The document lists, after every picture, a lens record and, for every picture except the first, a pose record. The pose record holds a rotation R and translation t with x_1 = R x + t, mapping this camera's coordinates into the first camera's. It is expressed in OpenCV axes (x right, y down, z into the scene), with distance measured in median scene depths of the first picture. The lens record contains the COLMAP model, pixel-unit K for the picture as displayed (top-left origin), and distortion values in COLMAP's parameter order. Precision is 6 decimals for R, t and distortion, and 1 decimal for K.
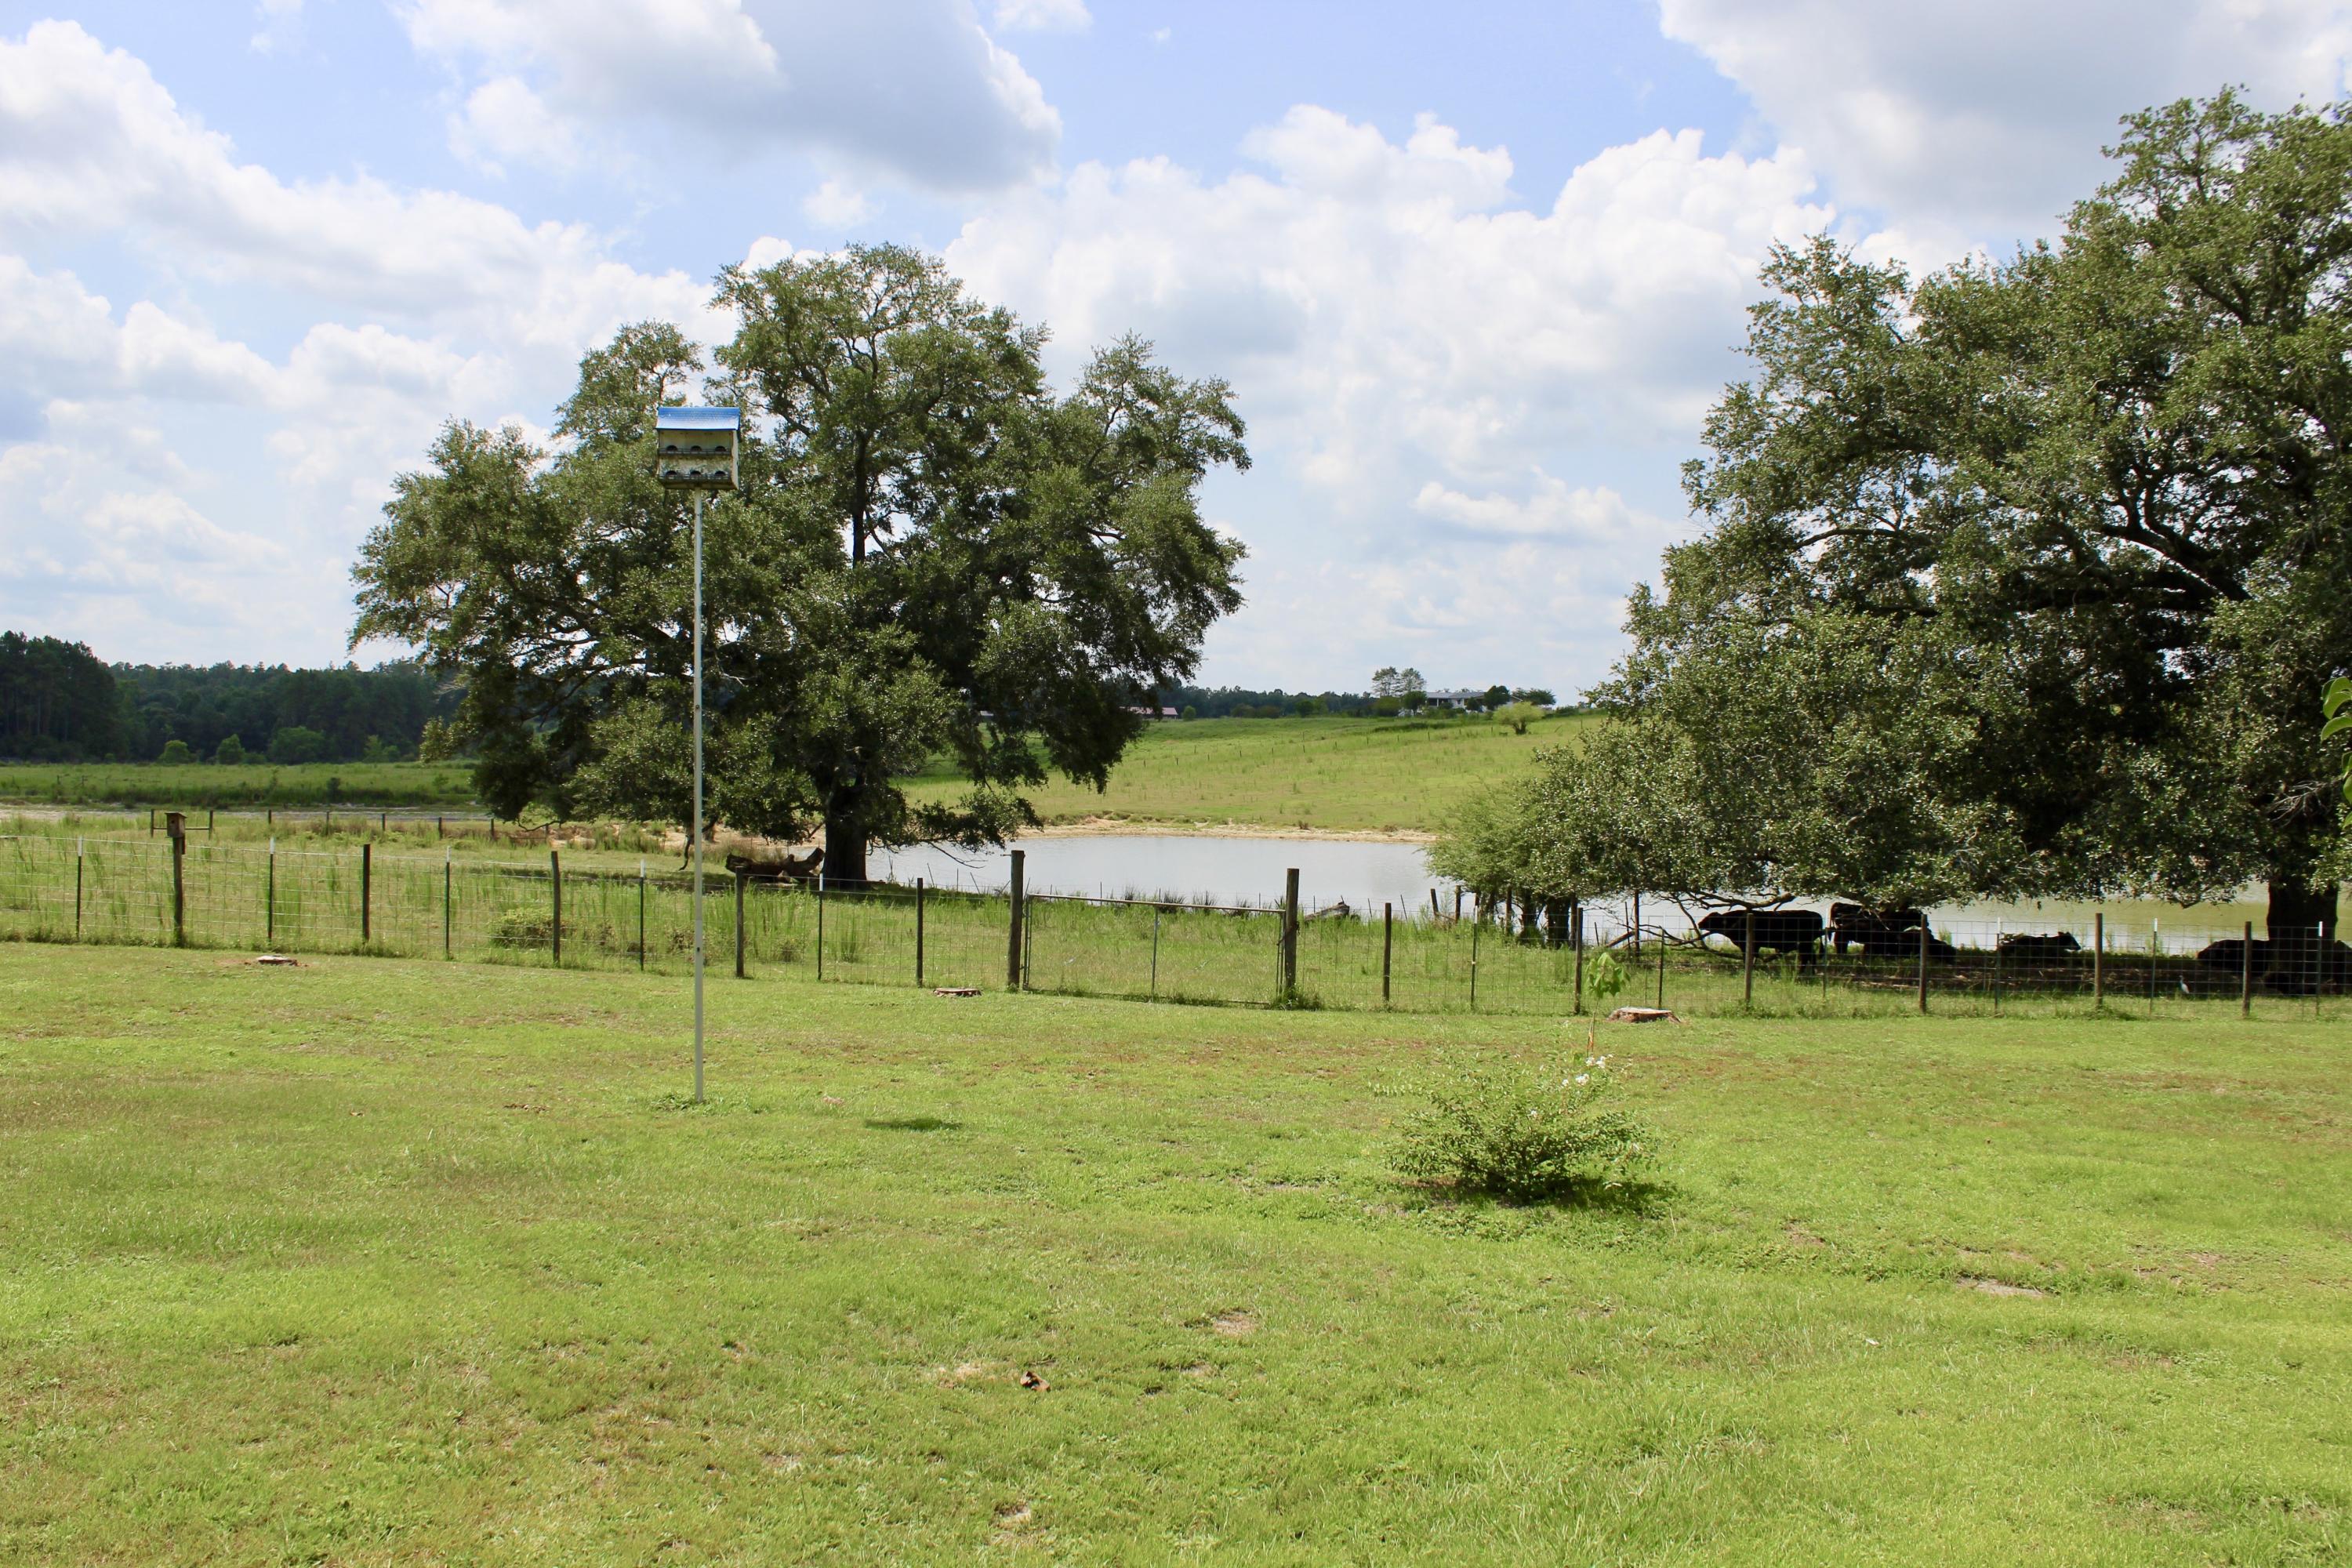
lens RADIAL K [[1991.1, 0, 1176.0], [0, 1991.1, 784.0], [0, 0, 1]] dist [-0.153418, 0.136107]
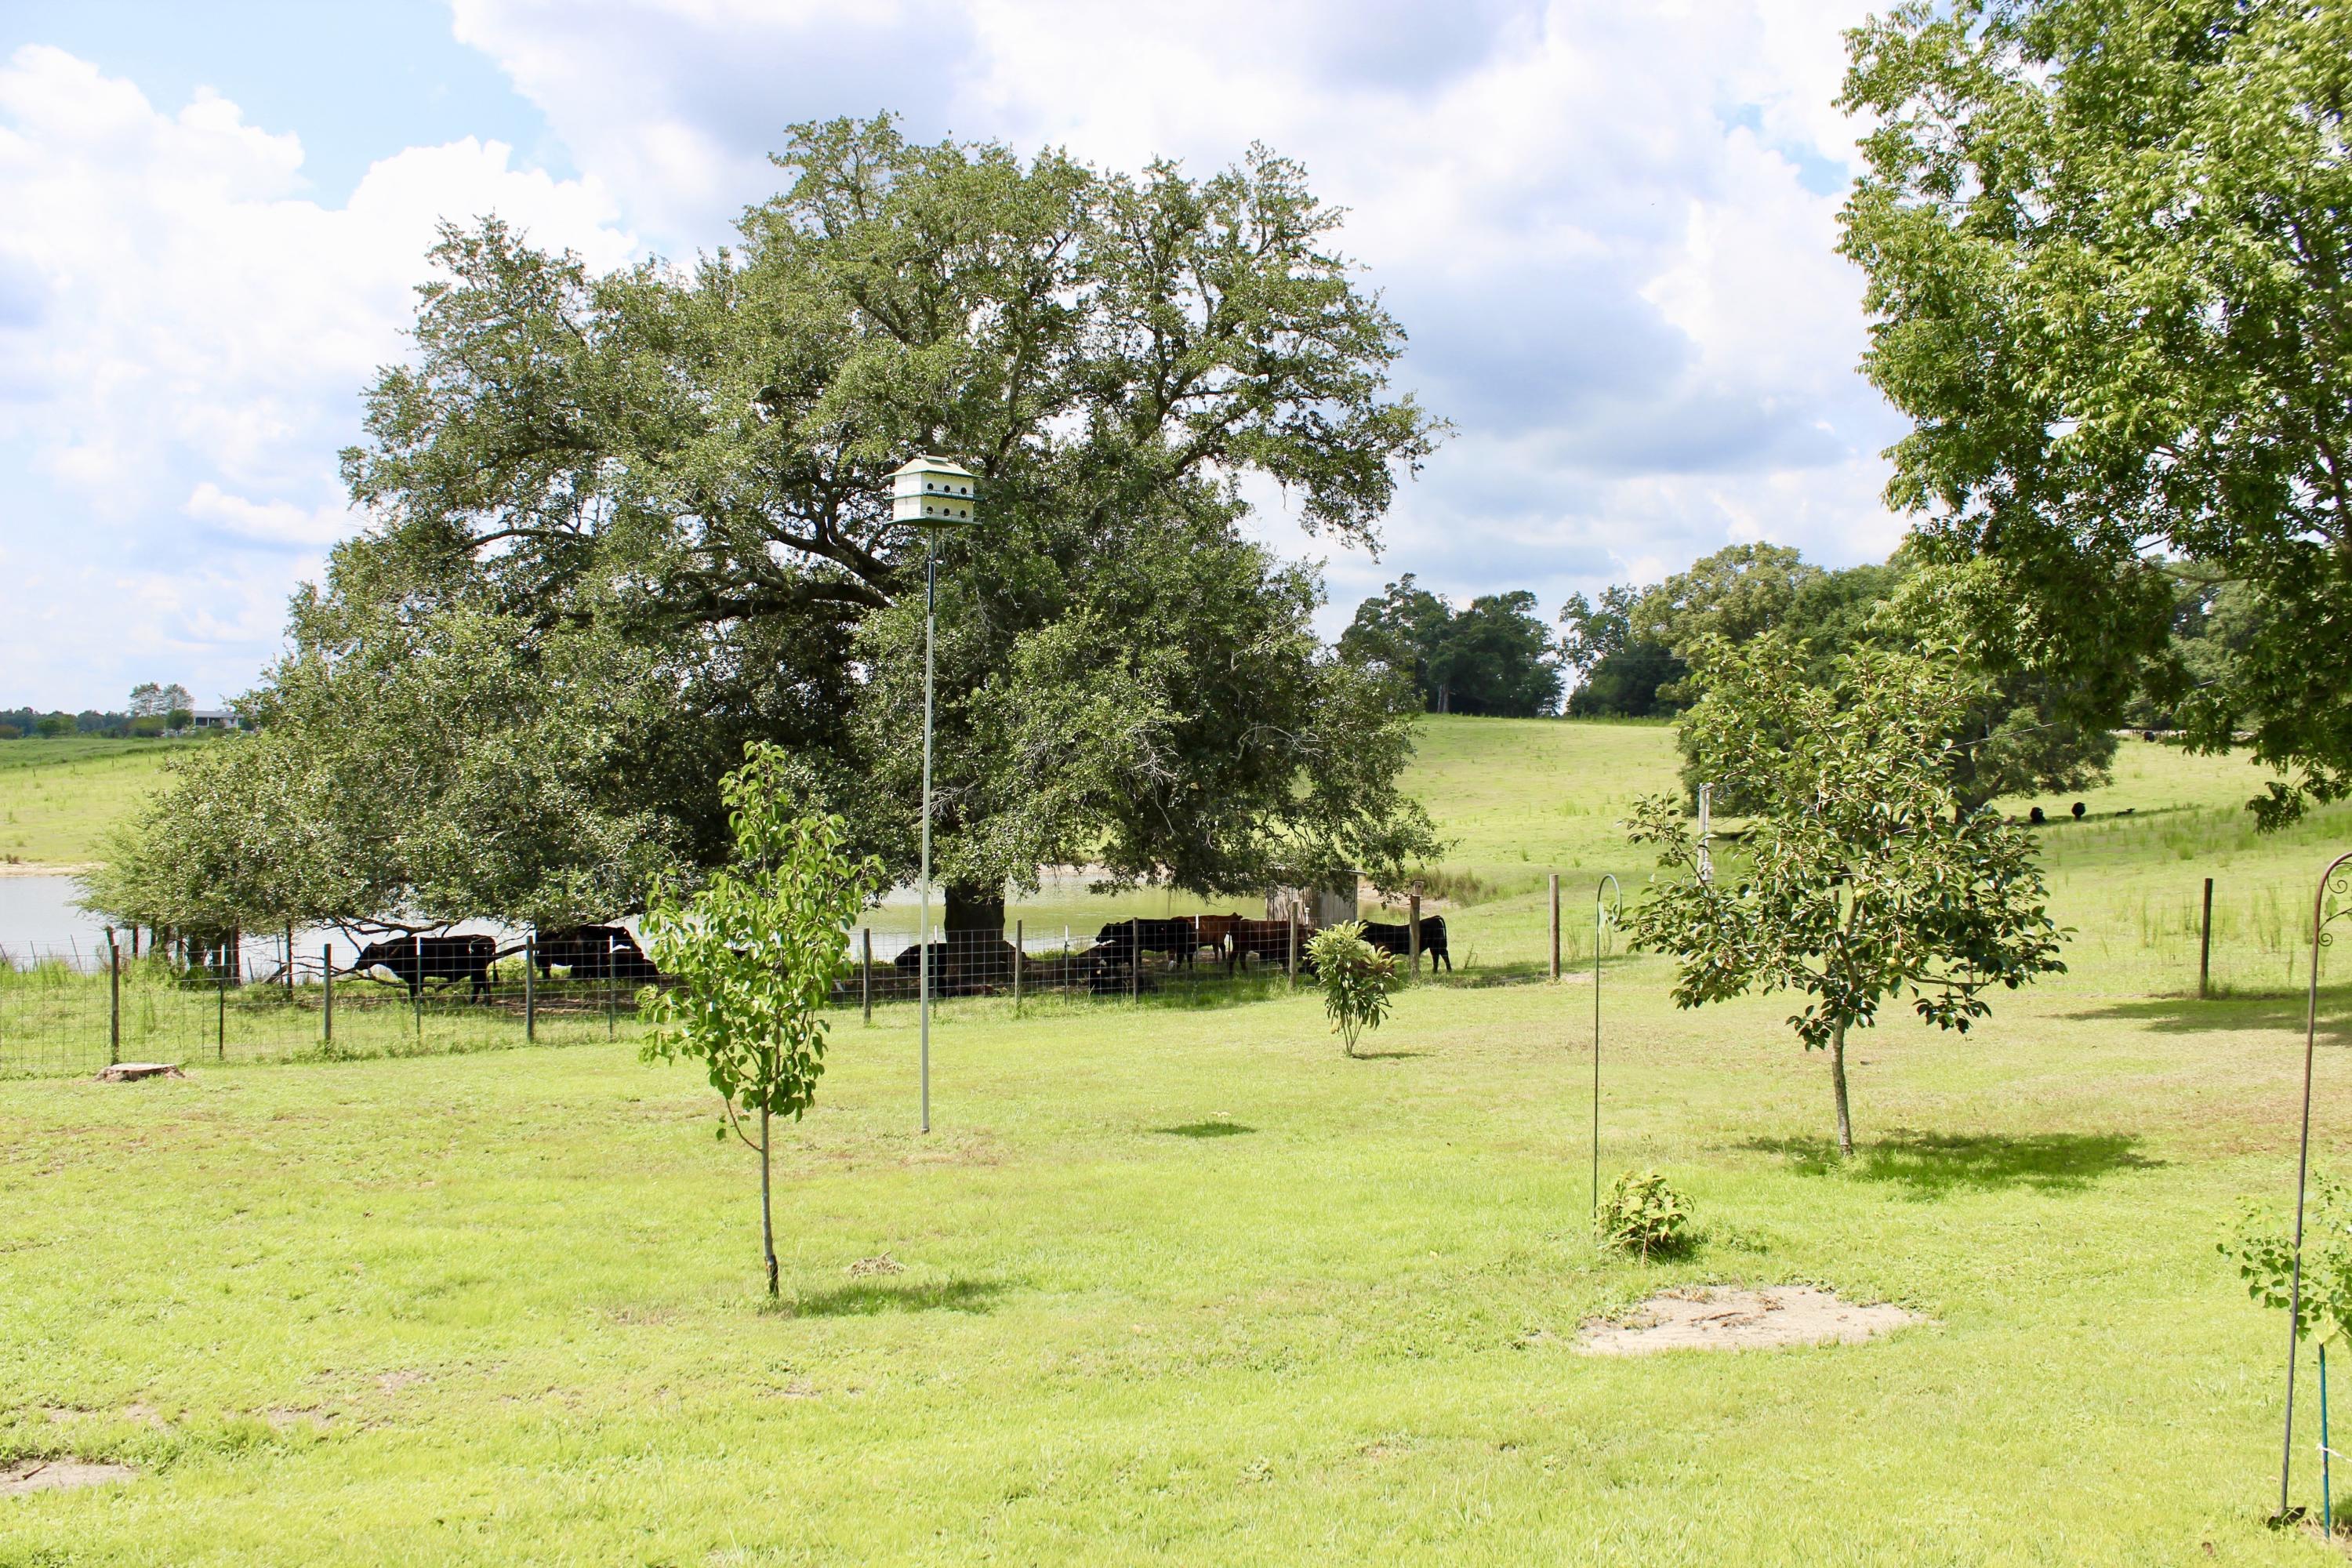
lens RADIAL K [[1944.5, 0, 1142.2], [0, 1944.5, 749.0], [0, 0, 1]] dist [-0.059274, 0.000853]
pose [[0.850471, -0.002395, 0.526016, 0.105181], [0.018142, 0.999528, -0.024781, 0.004595], [-0.525709, 0.030619, 0.850113, 0.047755]]
